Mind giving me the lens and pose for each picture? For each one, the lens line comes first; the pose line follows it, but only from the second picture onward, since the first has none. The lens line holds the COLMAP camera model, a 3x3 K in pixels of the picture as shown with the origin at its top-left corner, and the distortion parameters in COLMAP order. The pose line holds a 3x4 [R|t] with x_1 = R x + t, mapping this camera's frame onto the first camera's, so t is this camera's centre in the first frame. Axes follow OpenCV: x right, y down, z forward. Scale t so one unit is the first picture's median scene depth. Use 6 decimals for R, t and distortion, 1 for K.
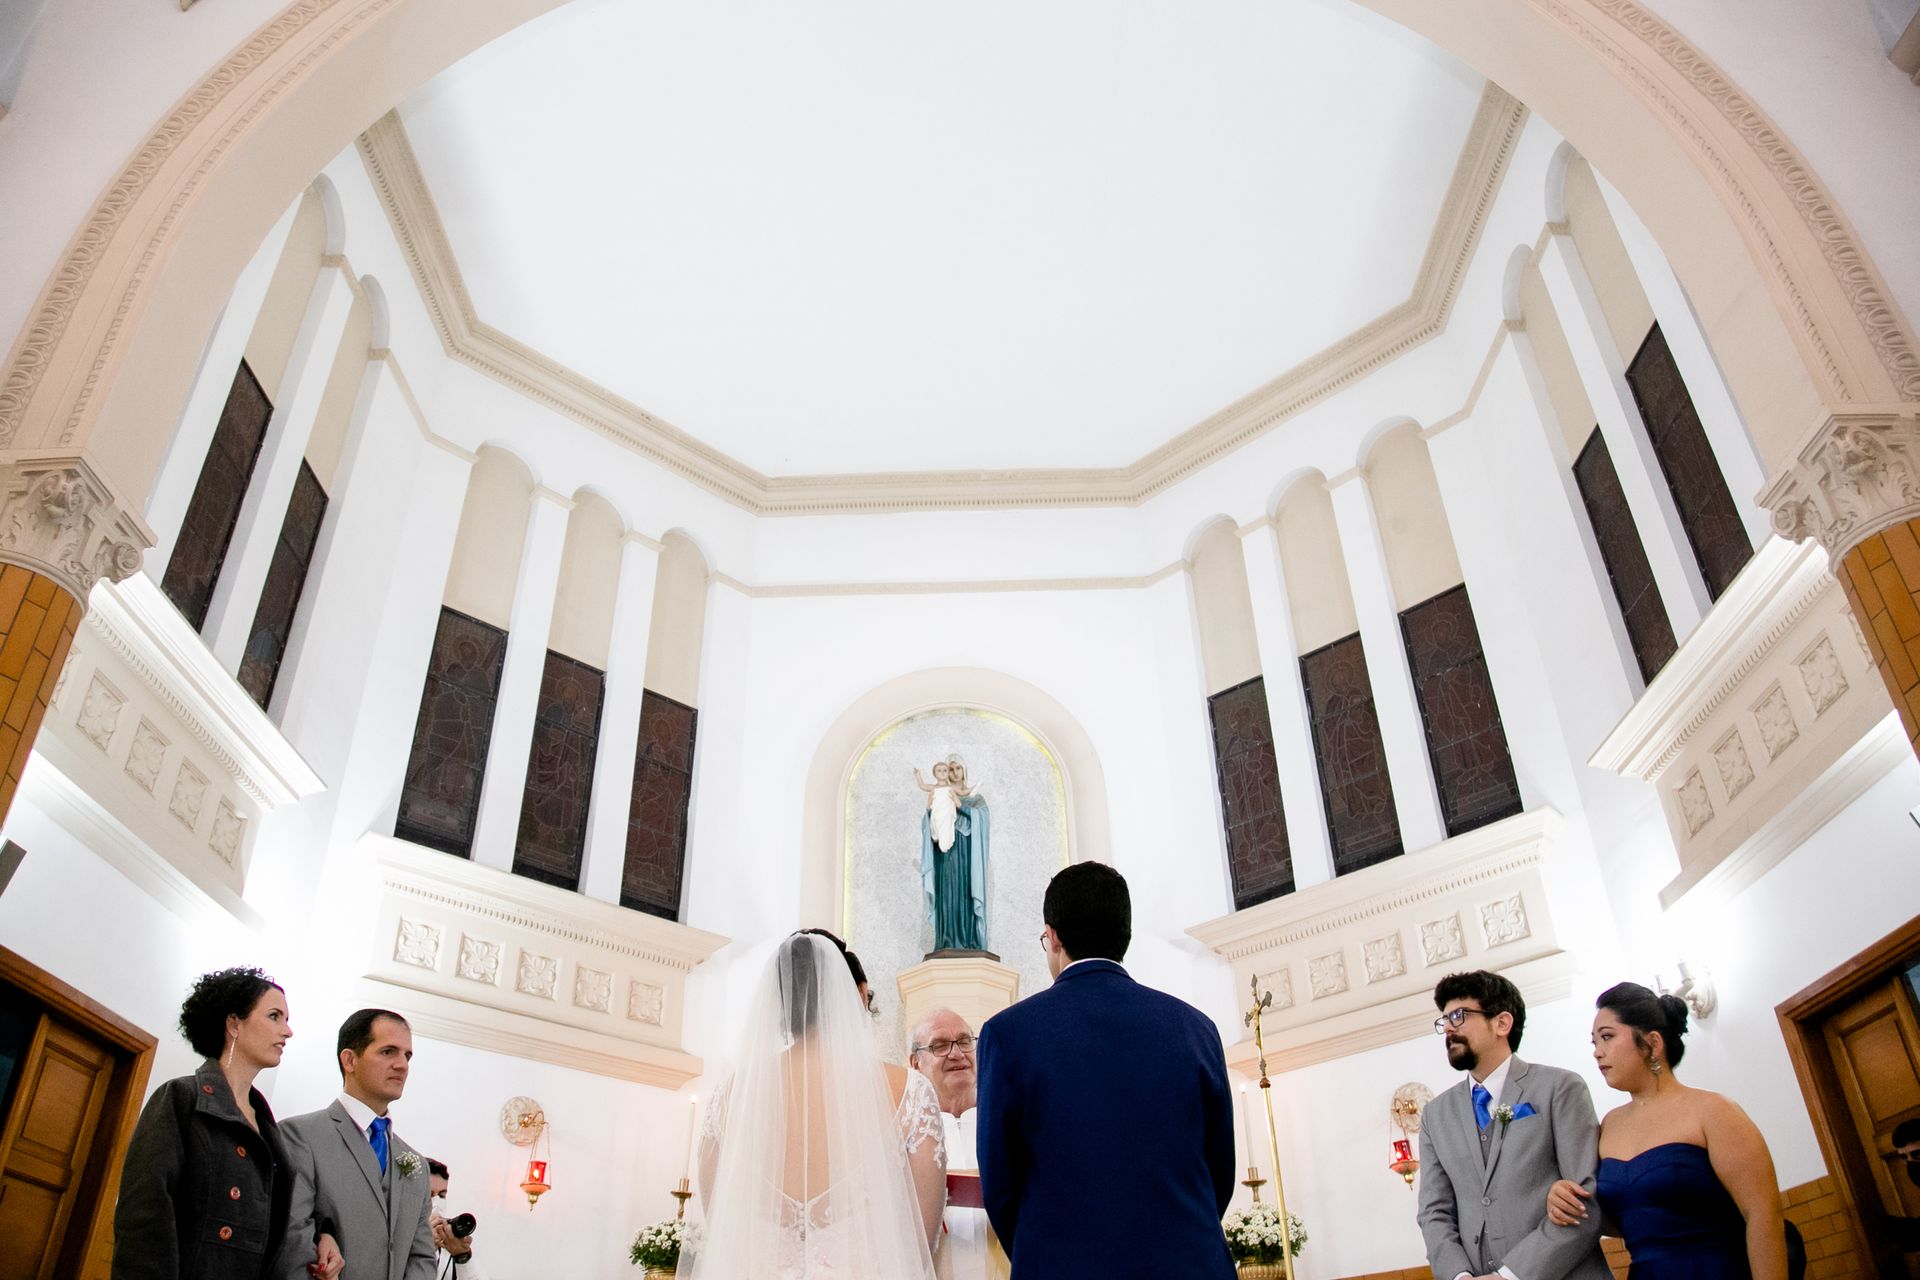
lens RADIAL K [[1369.2, 0, 941.2], [0, 1369.2, 676.6], [0, 0, 1]] dist [-0.062936, -0.000735]
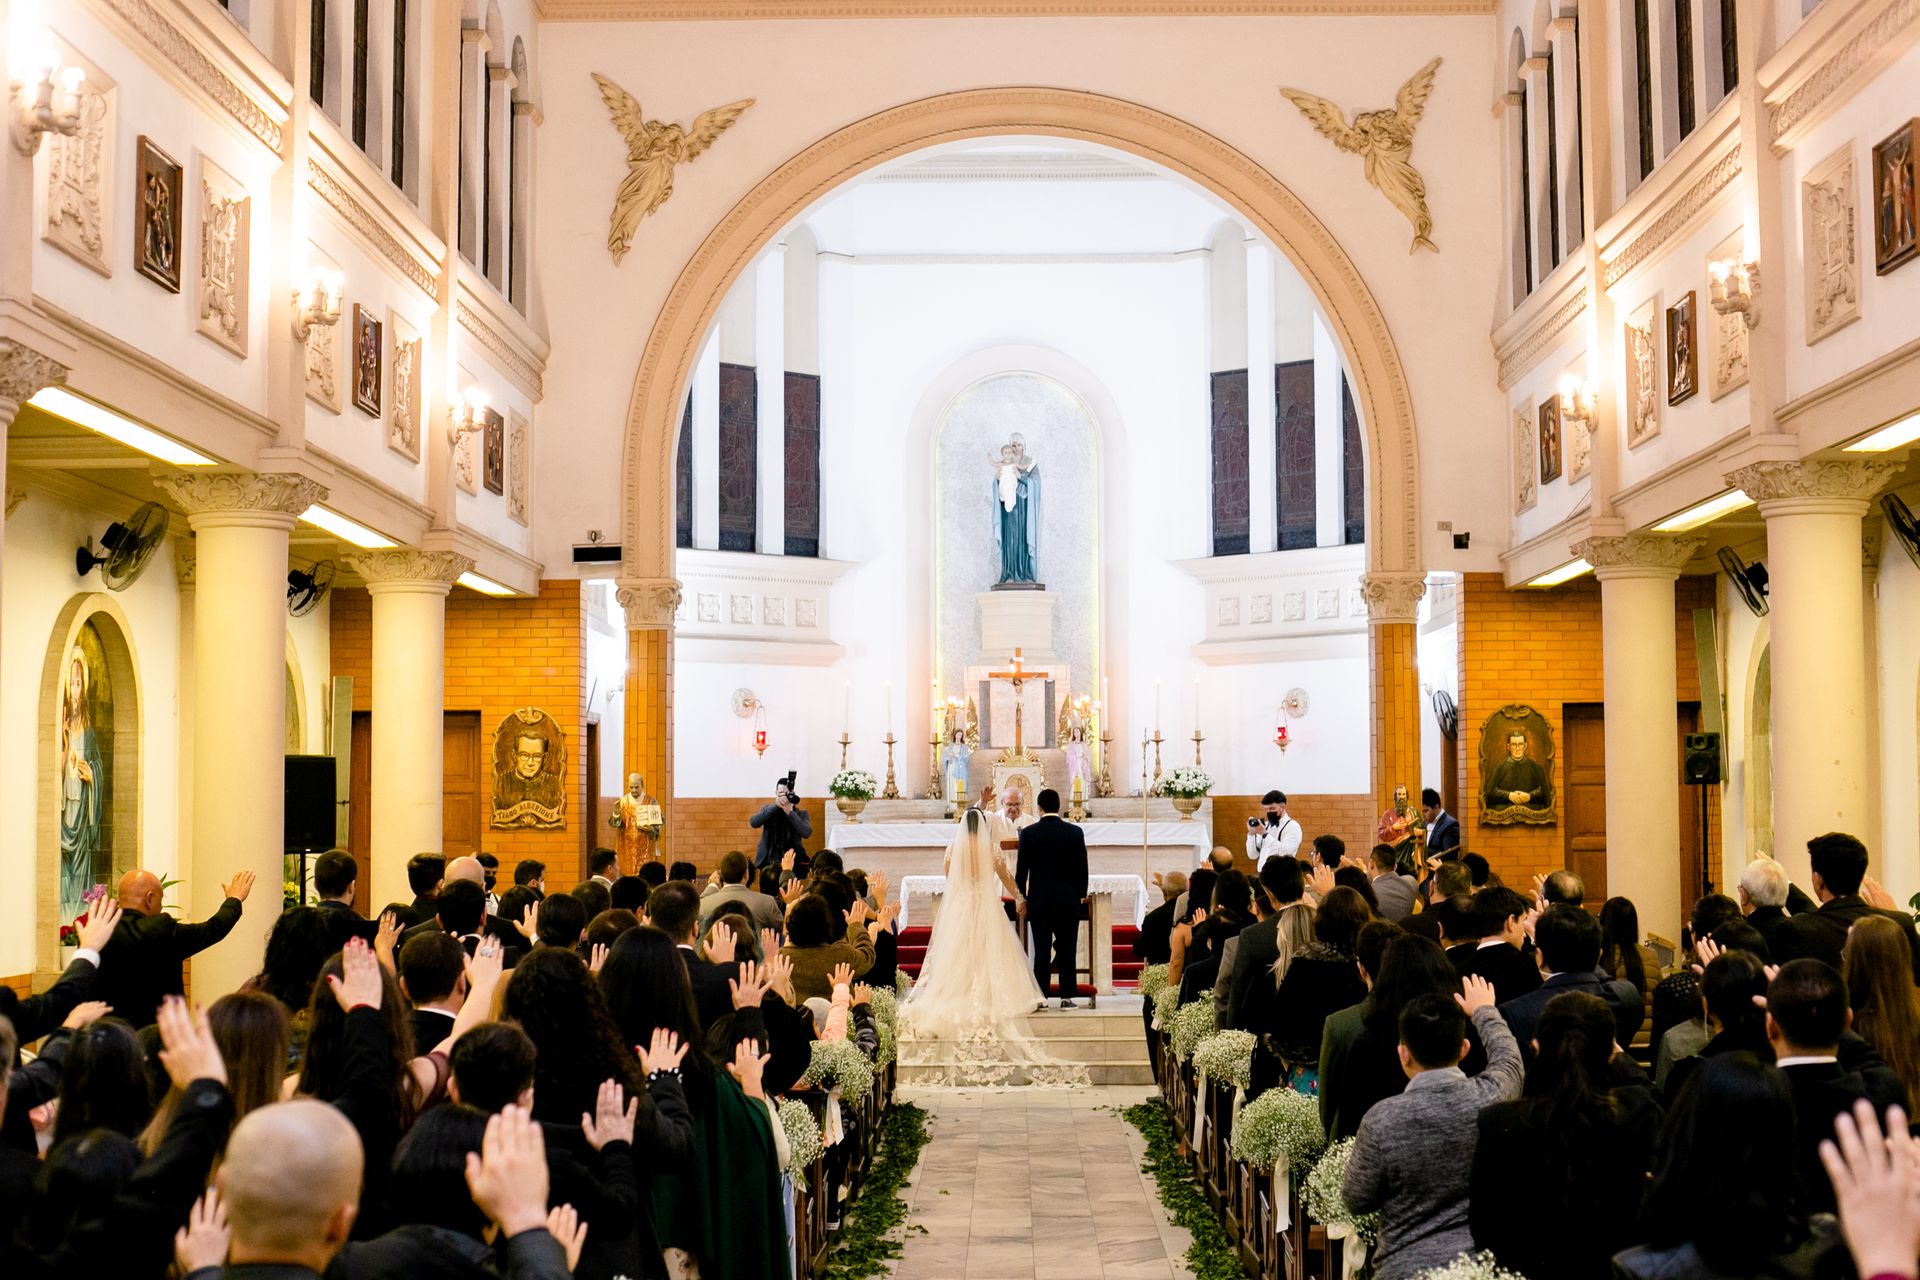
lens RADIAL K [[2806.1, 0, 960.4], [0, 2806.1, 637.4], [0, 0, 1]] dist [0.004965, 0.000000]
pose [[0.999923, 0.009053, -0.008449, -0.021392], [-0.003878, 0.876897, 0.480663, -1.145938], [0.011760, -0.480593, 0.876865, -1.608172]]
